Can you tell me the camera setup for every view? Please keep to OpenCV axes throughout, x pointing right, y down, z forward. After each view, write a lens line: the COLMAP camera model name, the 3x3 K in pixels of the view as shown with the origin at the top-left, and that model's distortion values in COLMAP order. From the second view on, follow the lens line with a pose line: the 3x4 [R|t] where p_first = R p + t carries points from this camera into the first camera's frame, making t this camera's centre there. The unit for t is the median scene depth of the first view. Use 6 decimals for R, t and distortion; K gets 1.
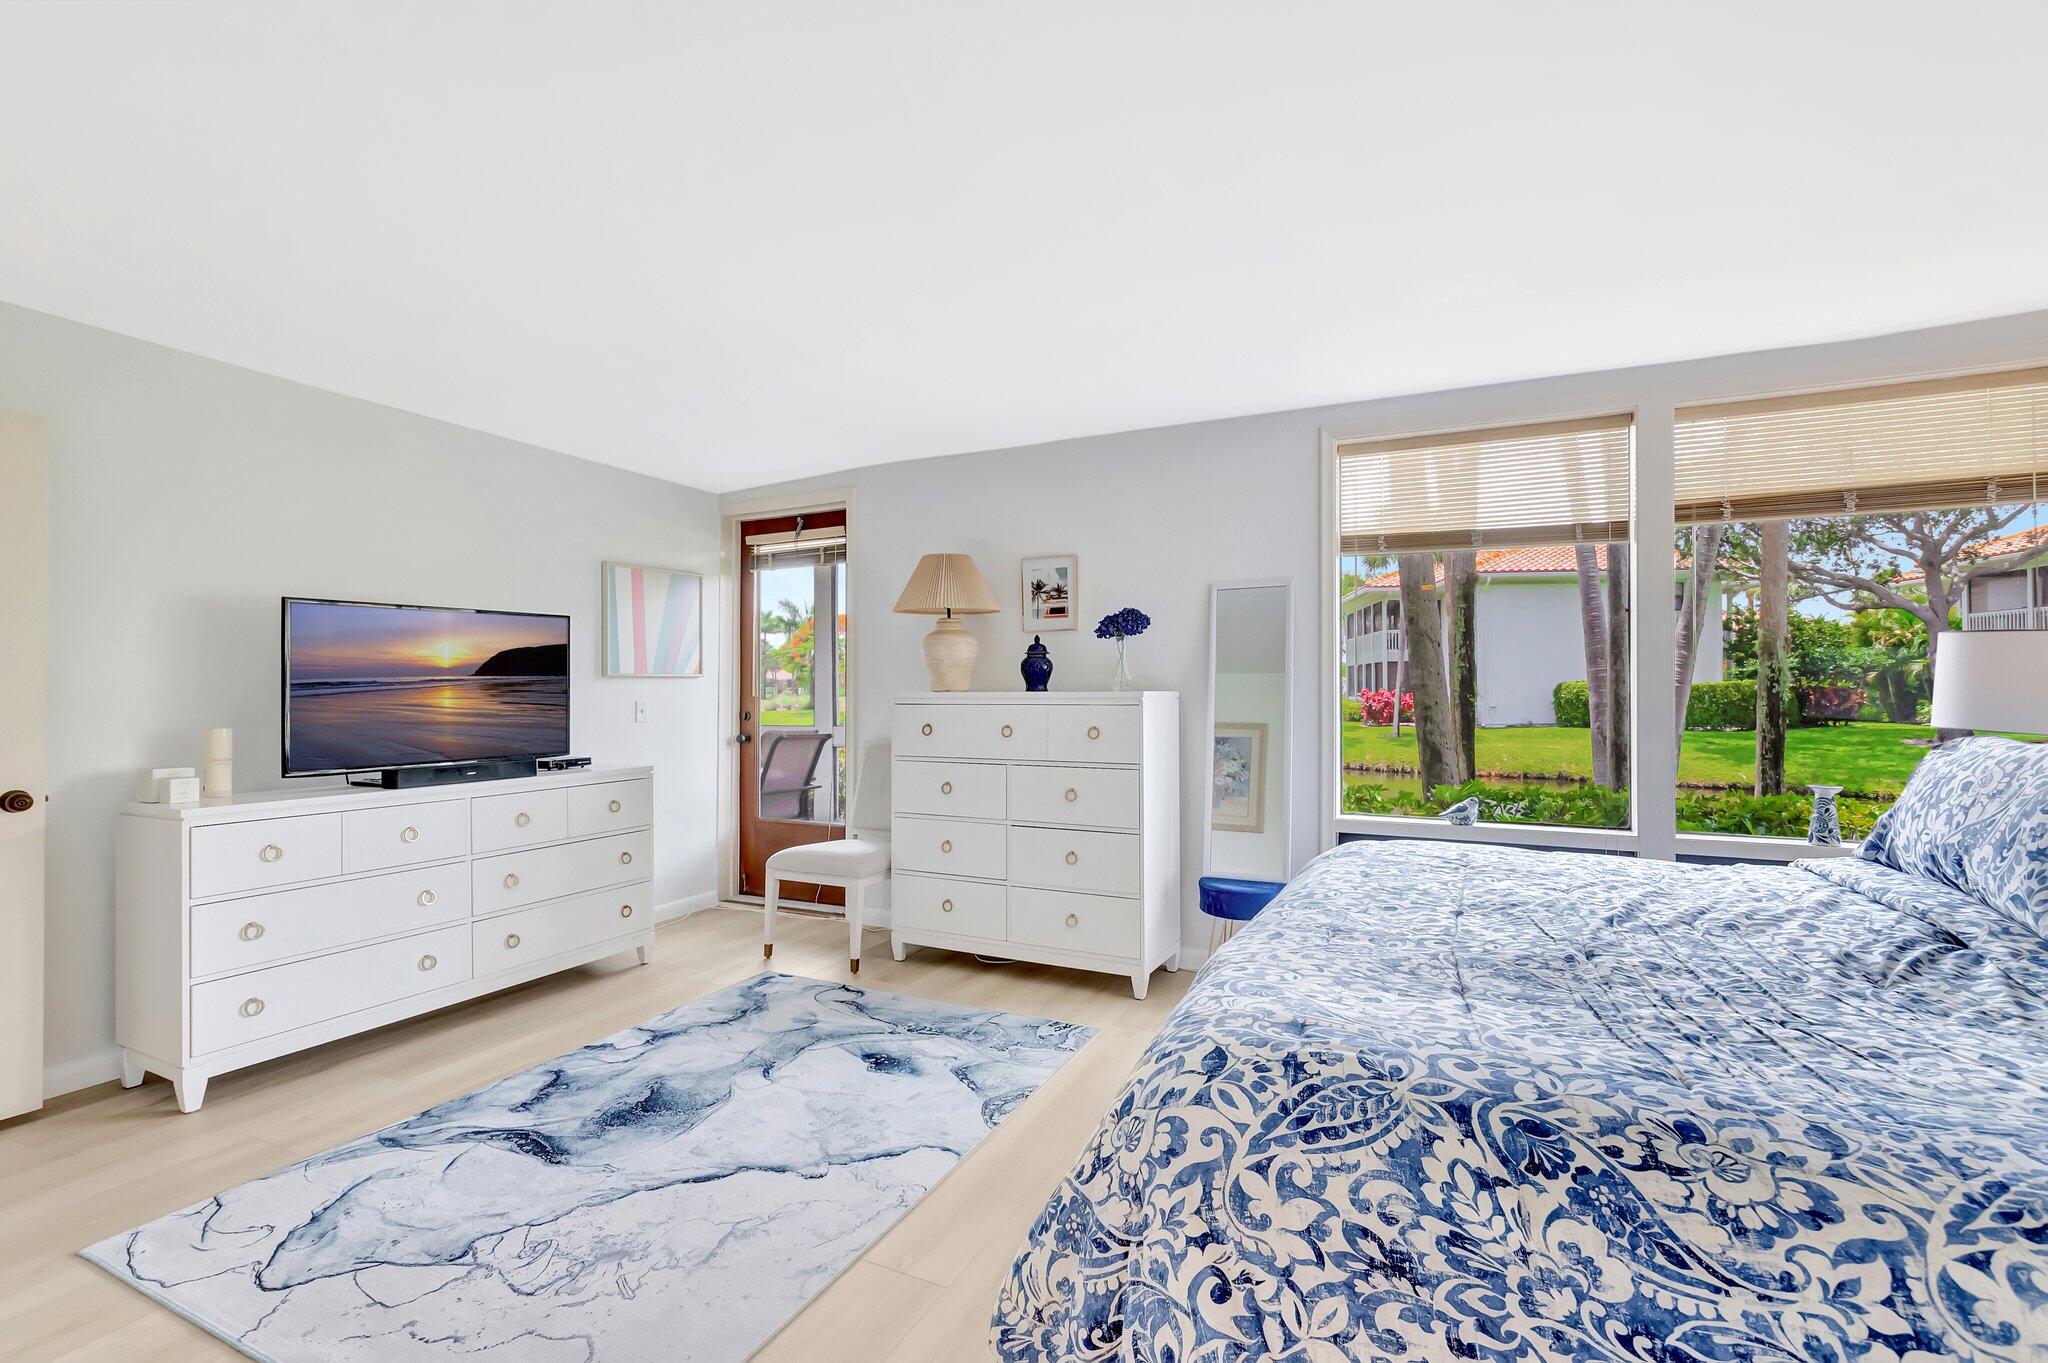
lens RADIAL K [[900.3, 0, 1042.8], [0, 900.3, 688.1], [0, 0, 1]] dist [-0.006224, -0.001061]
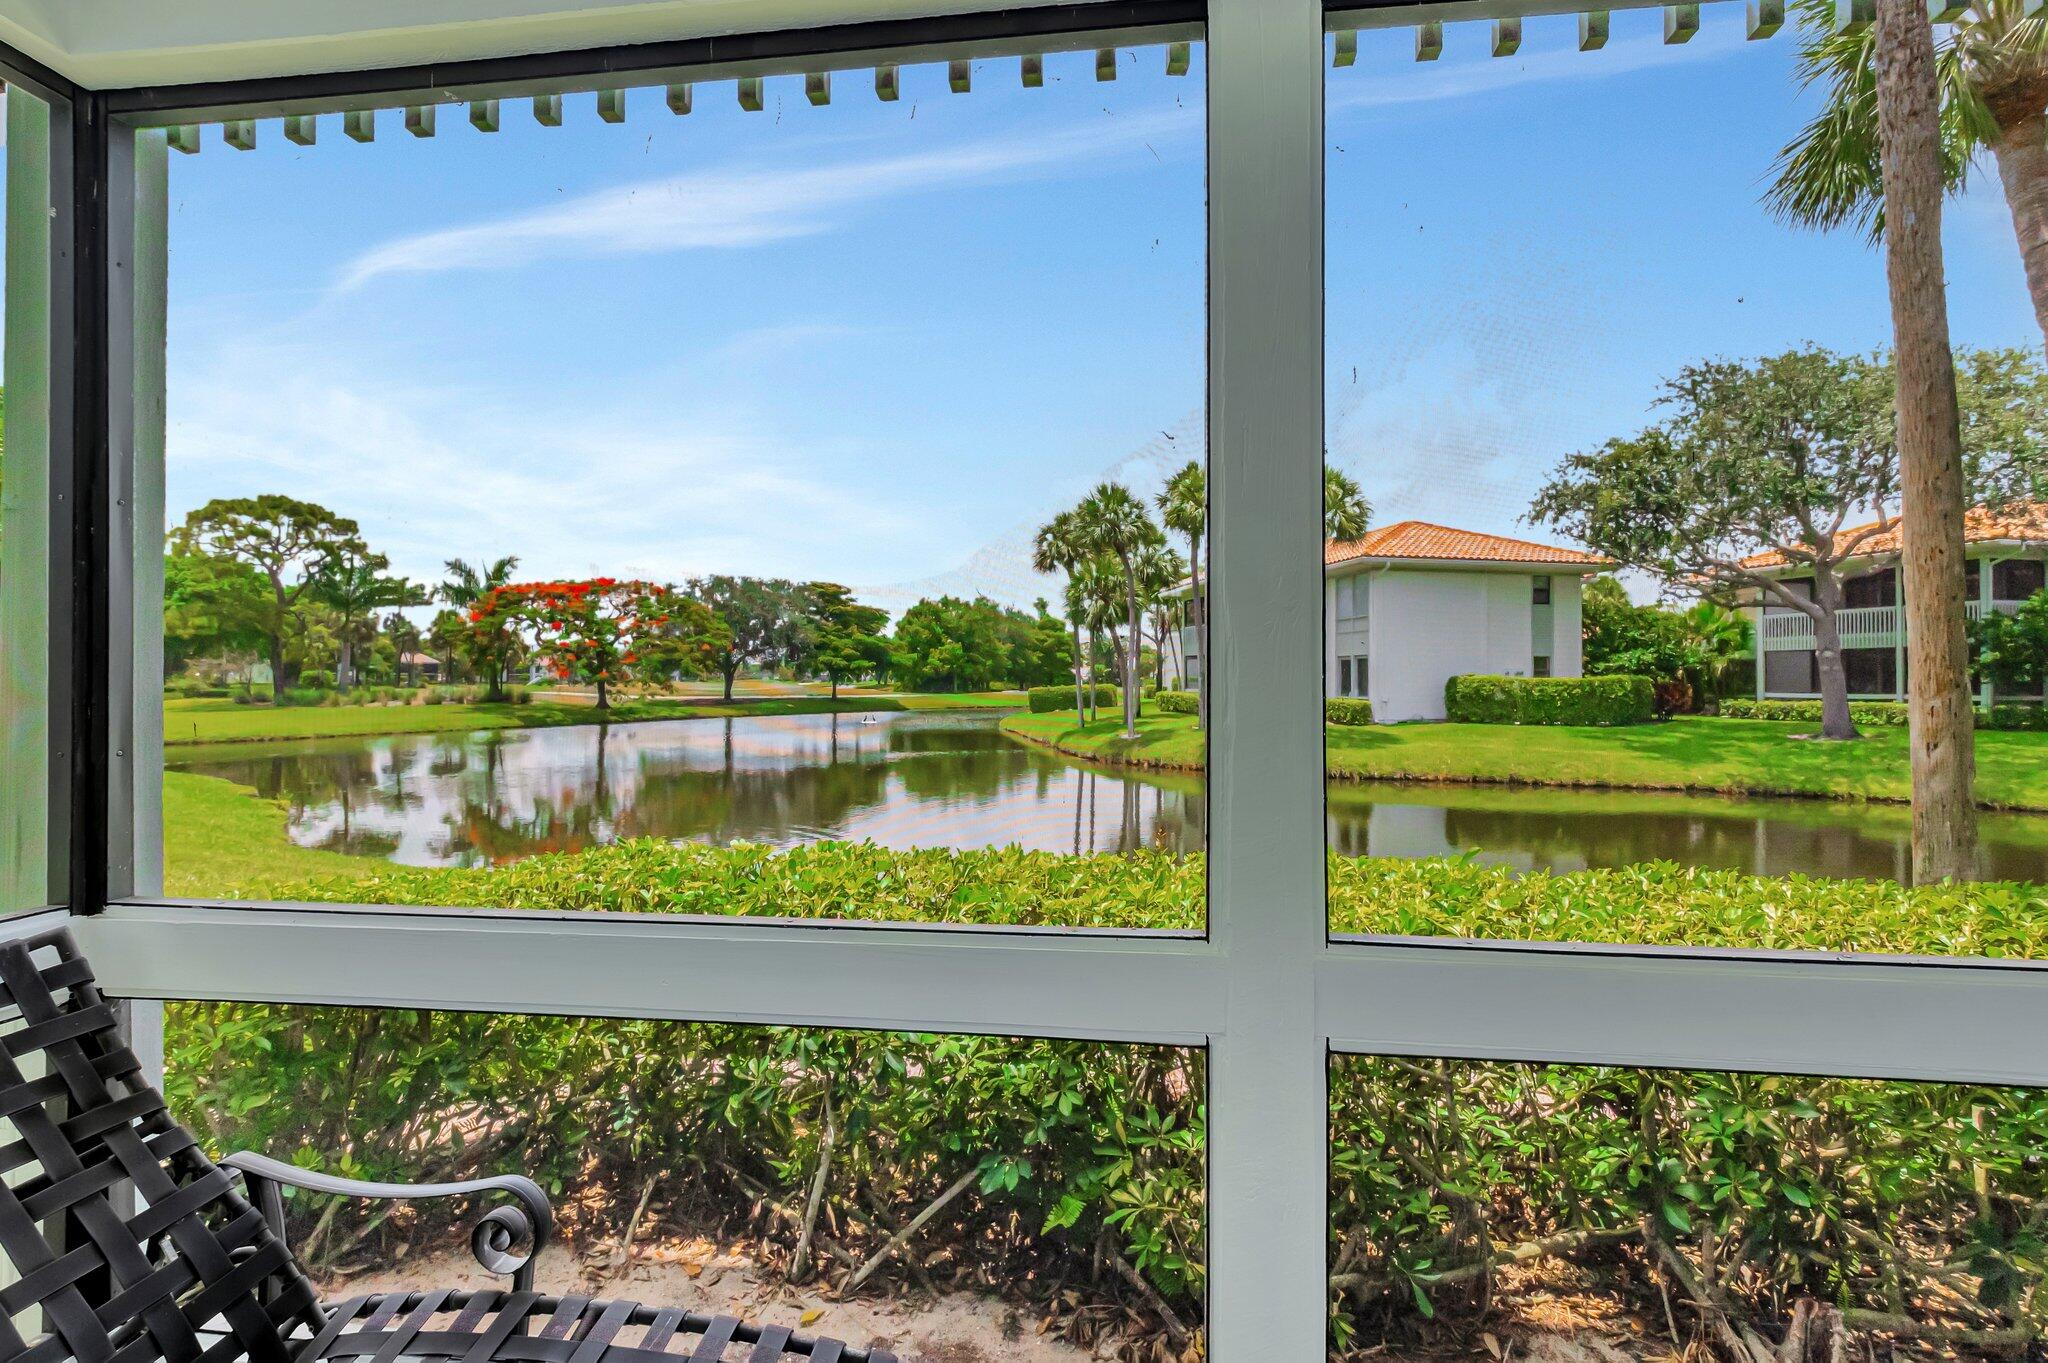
lens RADIAL K [[900.3, 0, 1033.7], [0, 900.3, 677.2], [0, 0, 1]] dist [-0.006224, -0.001061]
pose [[0.944911, 0.004383, 0.327299, -1.181080], [-0.005206, 0.999985, 0.001639, -0.031488], [-0.327287, -0.003253, 0.944919, 1.930758]]
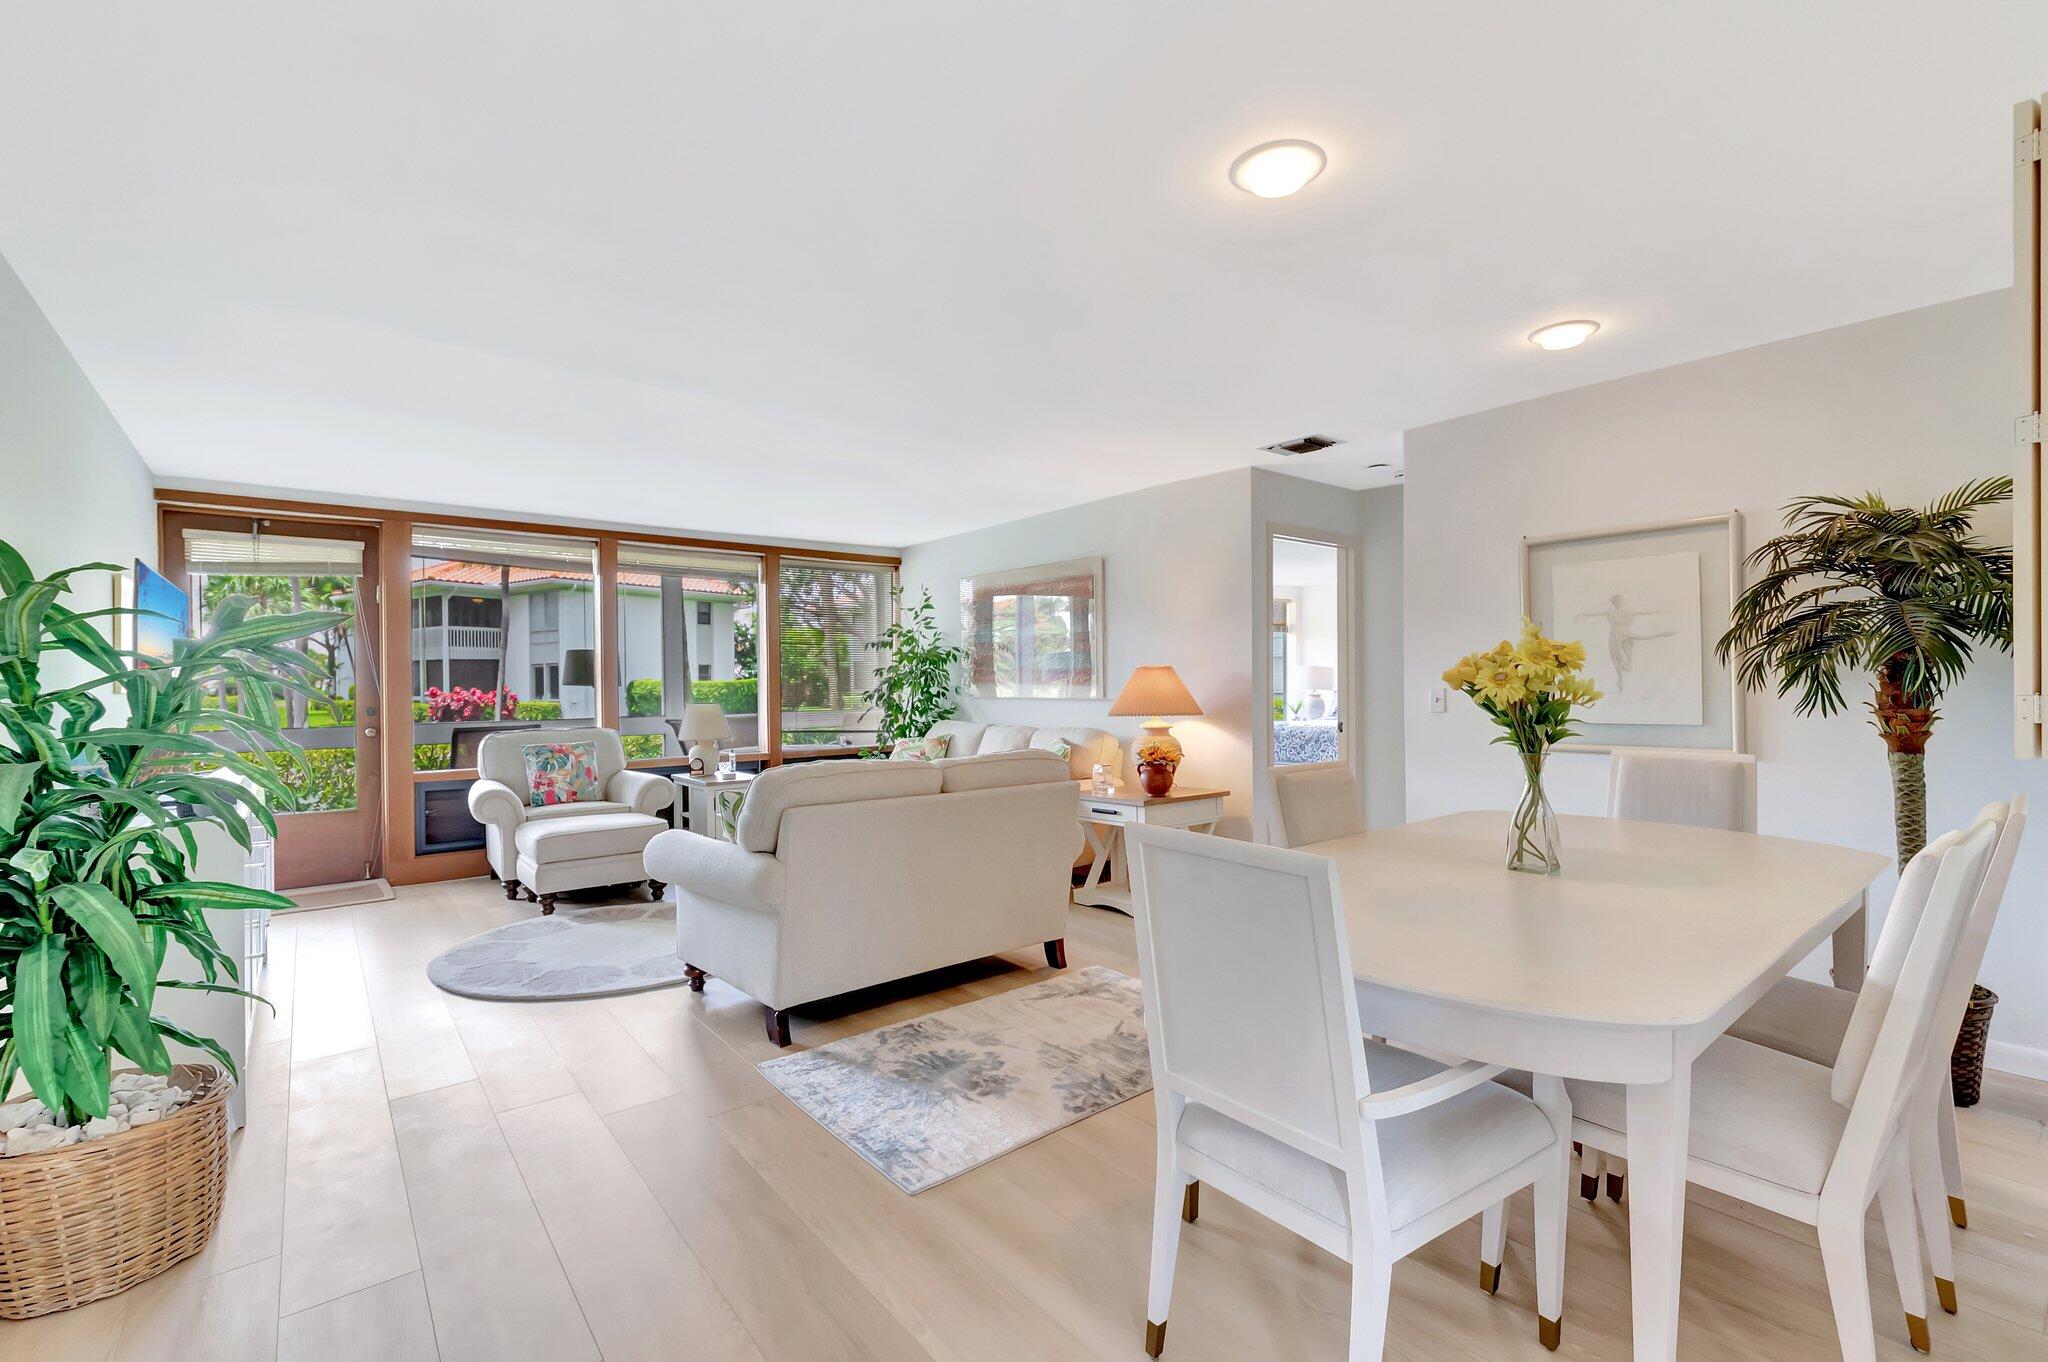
lens RADIAL K [[900.3, 0, 1039.1], [0, 900.3, 678.6], [0, 0, 1]] dist [-0.006224, -0.001061]
pose [[0.413151, 0.000544, 0.910662, -2.101701], [0.007578, 0.999963, -0.004035, 0.003437], [-0.910631, 0.008568, 0.413132, 0.255910]]
